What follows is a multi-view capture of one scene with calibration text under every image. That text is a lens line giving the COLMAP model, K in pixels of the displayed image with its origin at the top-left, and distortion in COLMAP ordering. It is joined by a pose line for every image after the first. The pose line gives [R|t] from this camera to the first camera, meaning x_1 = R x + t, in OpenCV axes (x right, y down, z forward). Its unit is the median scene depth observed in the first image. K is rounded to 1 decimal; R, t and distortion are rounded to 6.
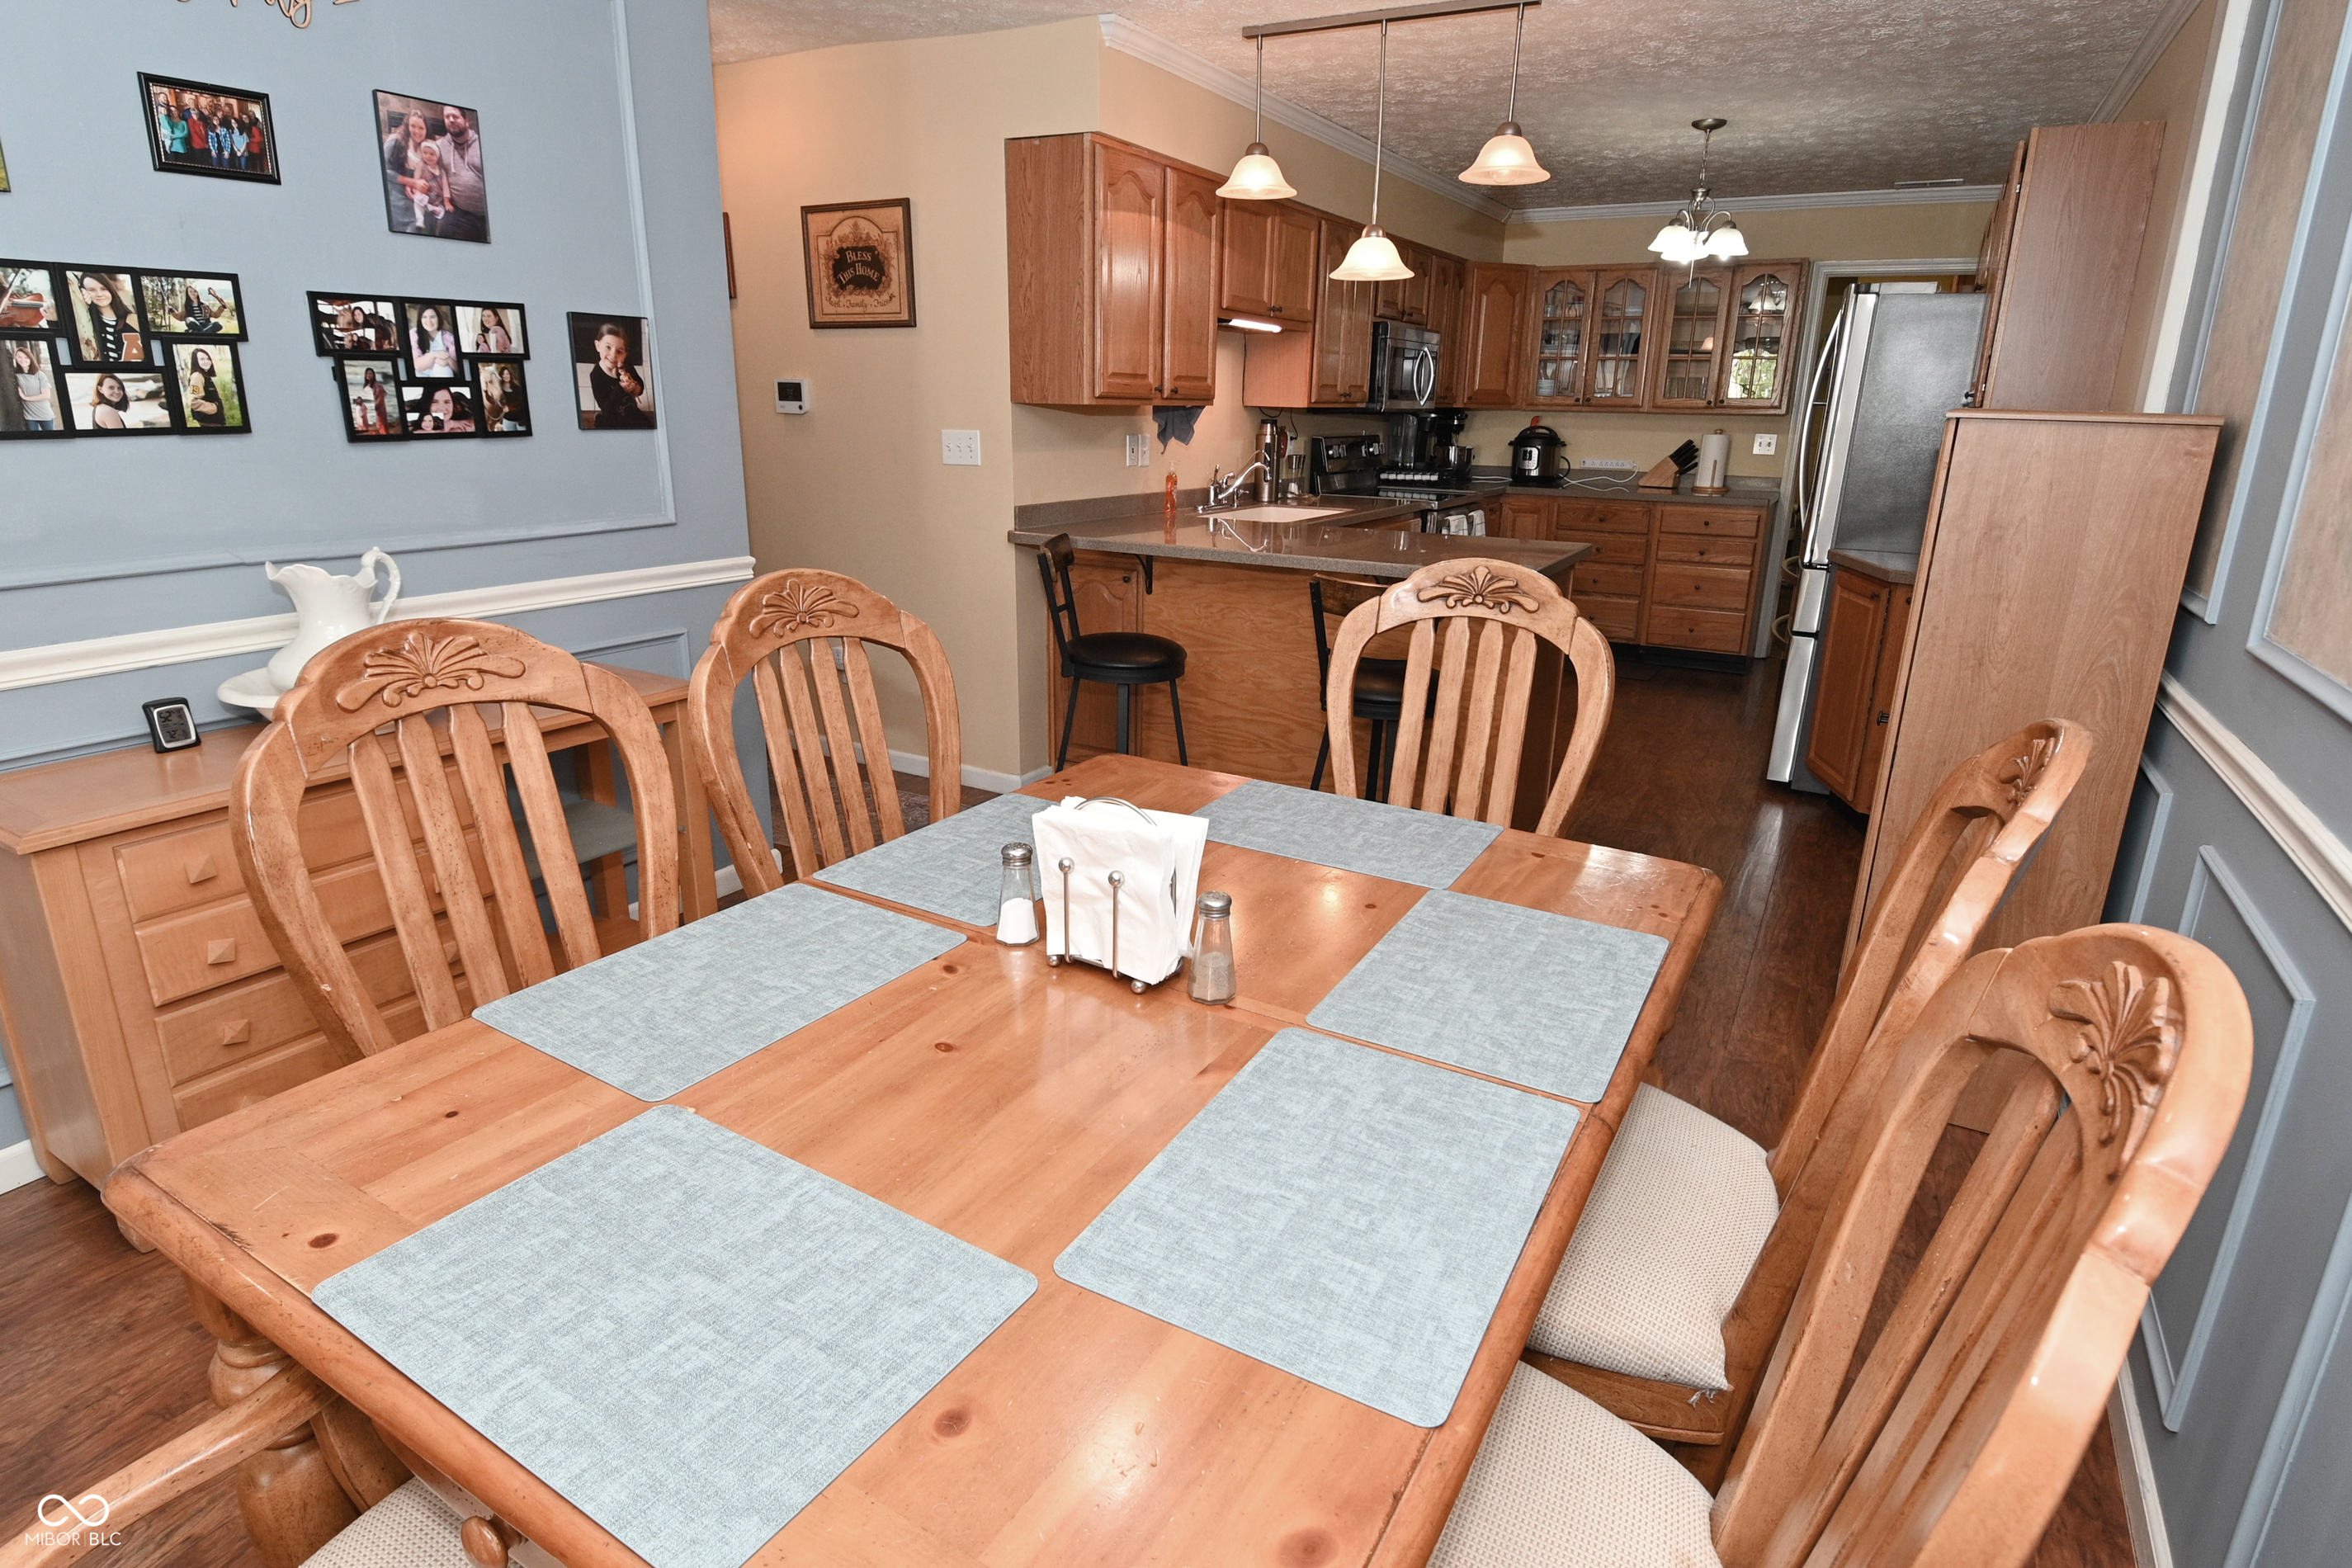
lens RADIAL K [[1237.7, 0, 1186.2], [0, 1237.7, 766.0], [0, 0, 1]] dist [0.023069, -0.033368]
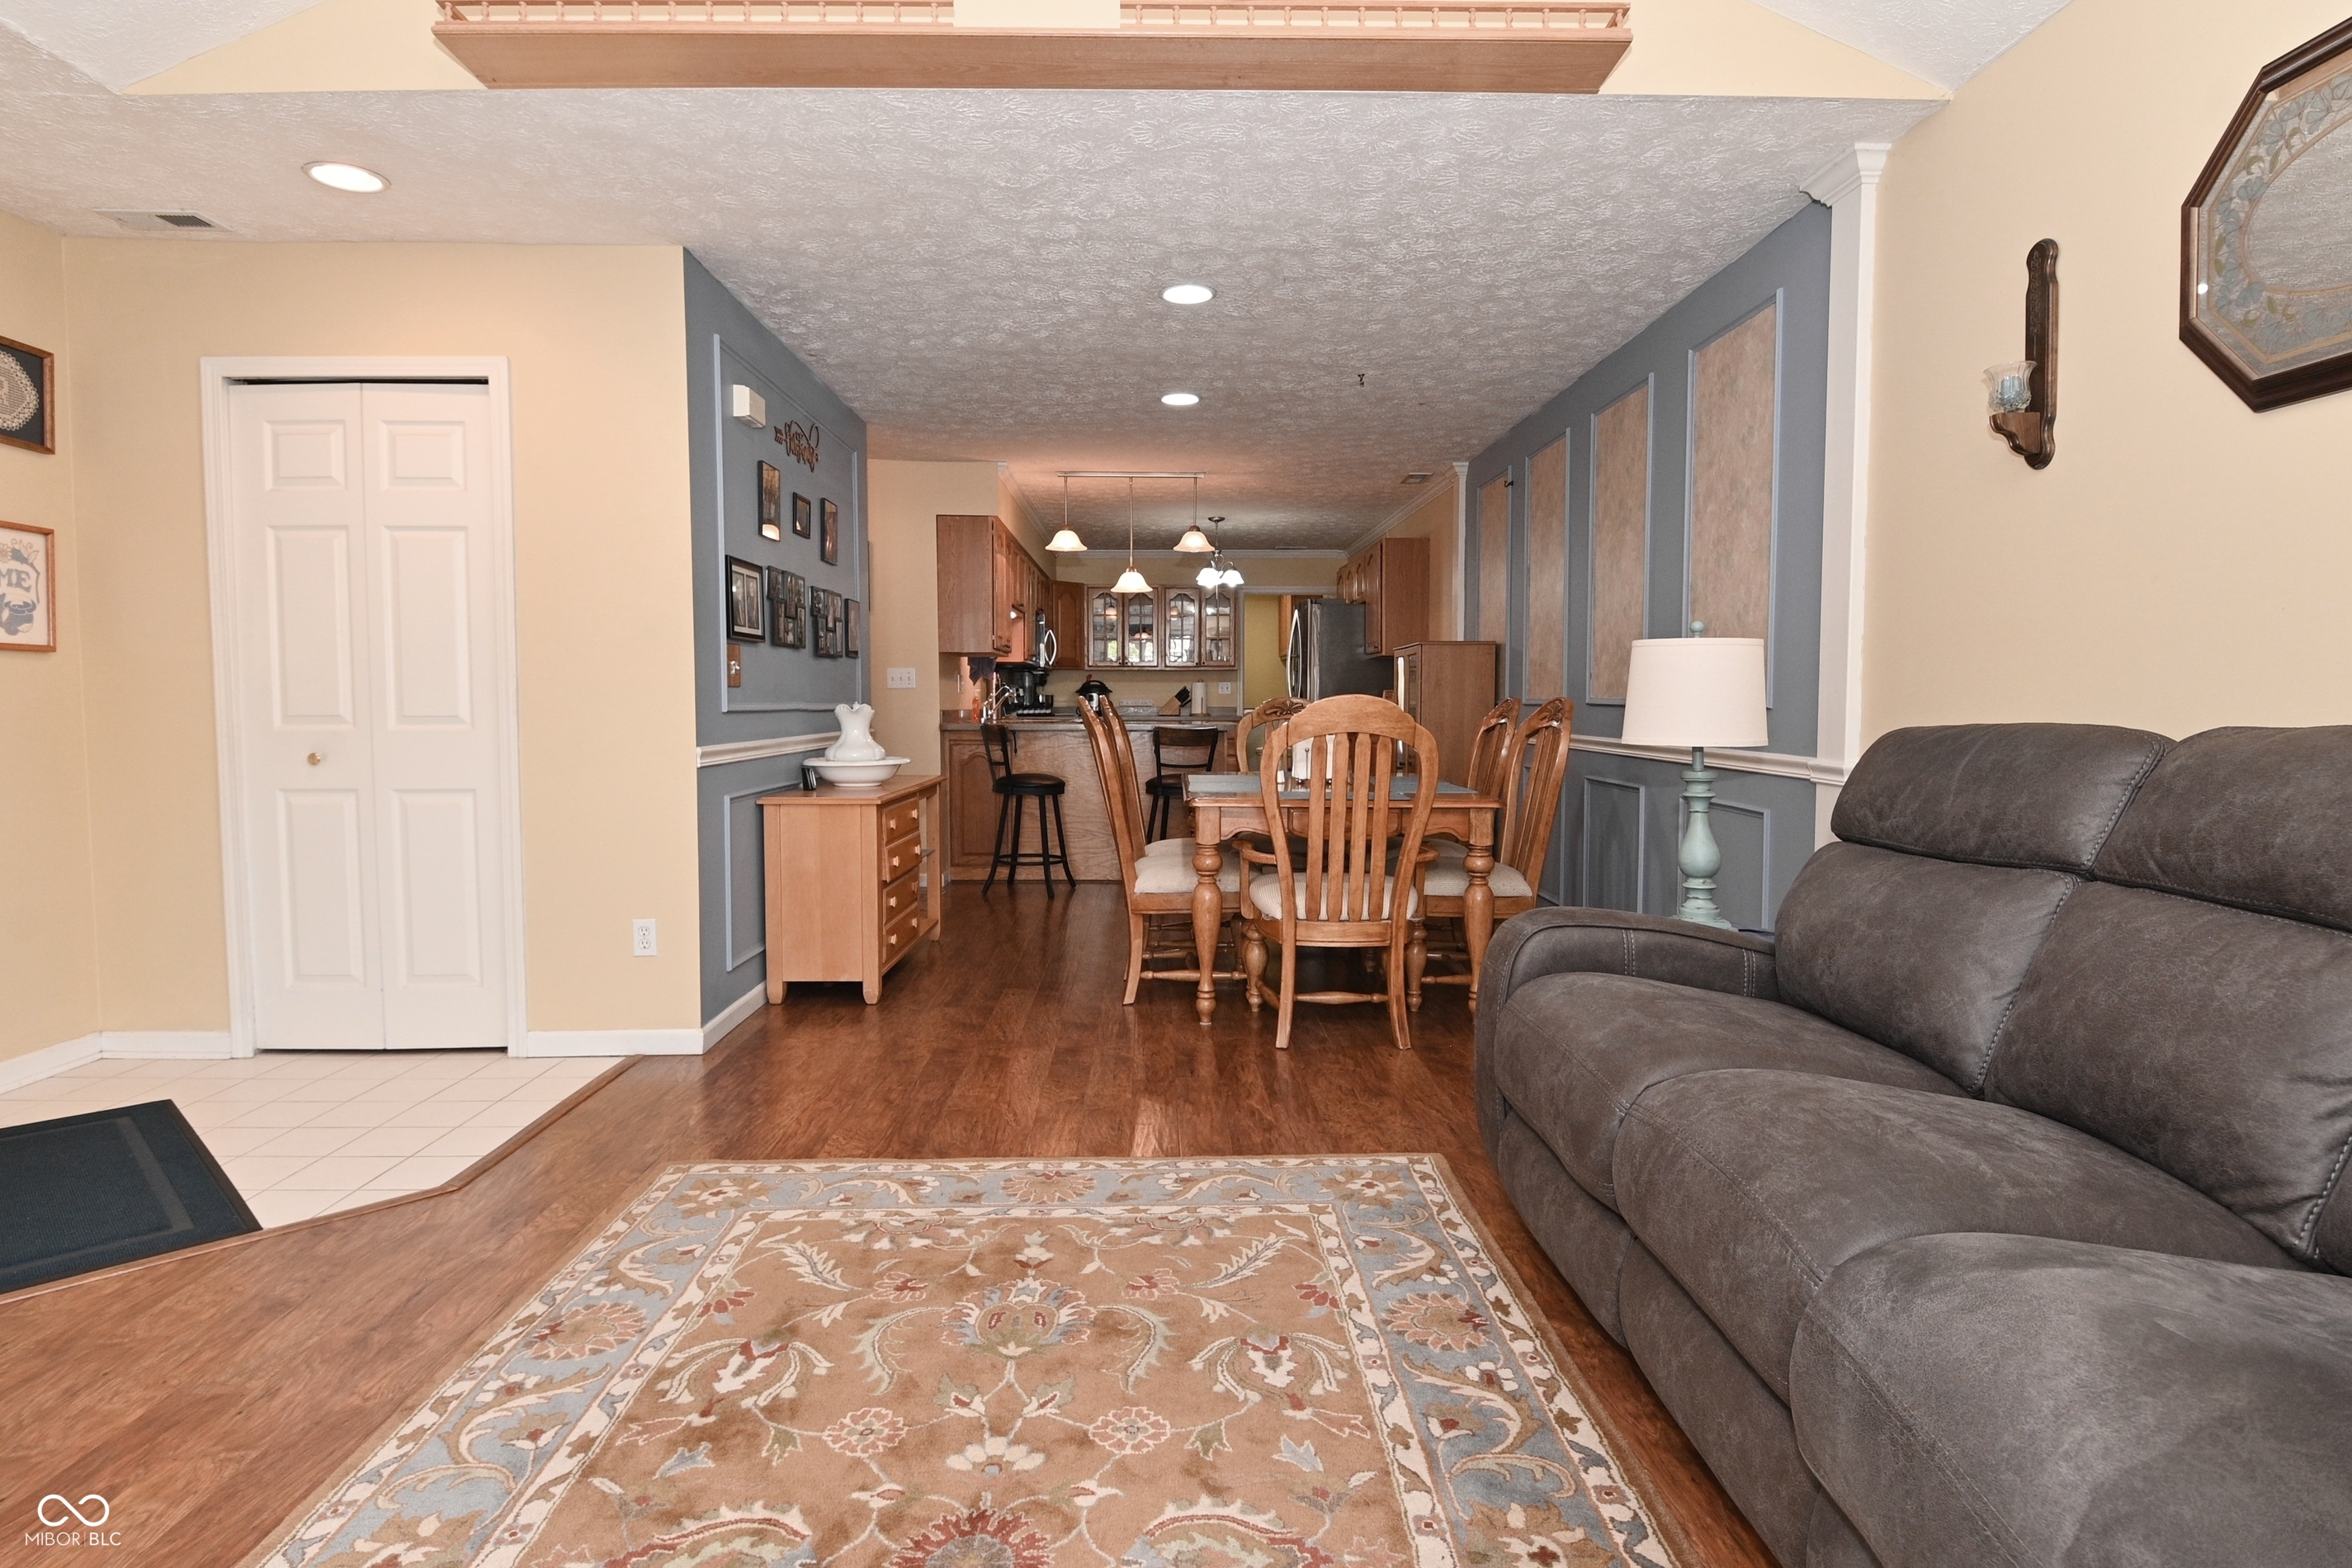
lens RADIAL K [[1237.7, 0, 1186.2], [0, 1237.7, 766.0], [0, 0, 1]] dist [0.023069, -0.033368]
pose [[0.852237, -0.046631, 0.521073, -0.476611], [0.164099, 0.969579, -0.181623, 0.144969], [-0.496752, 0.240294, 0.833964, -0.360666]]
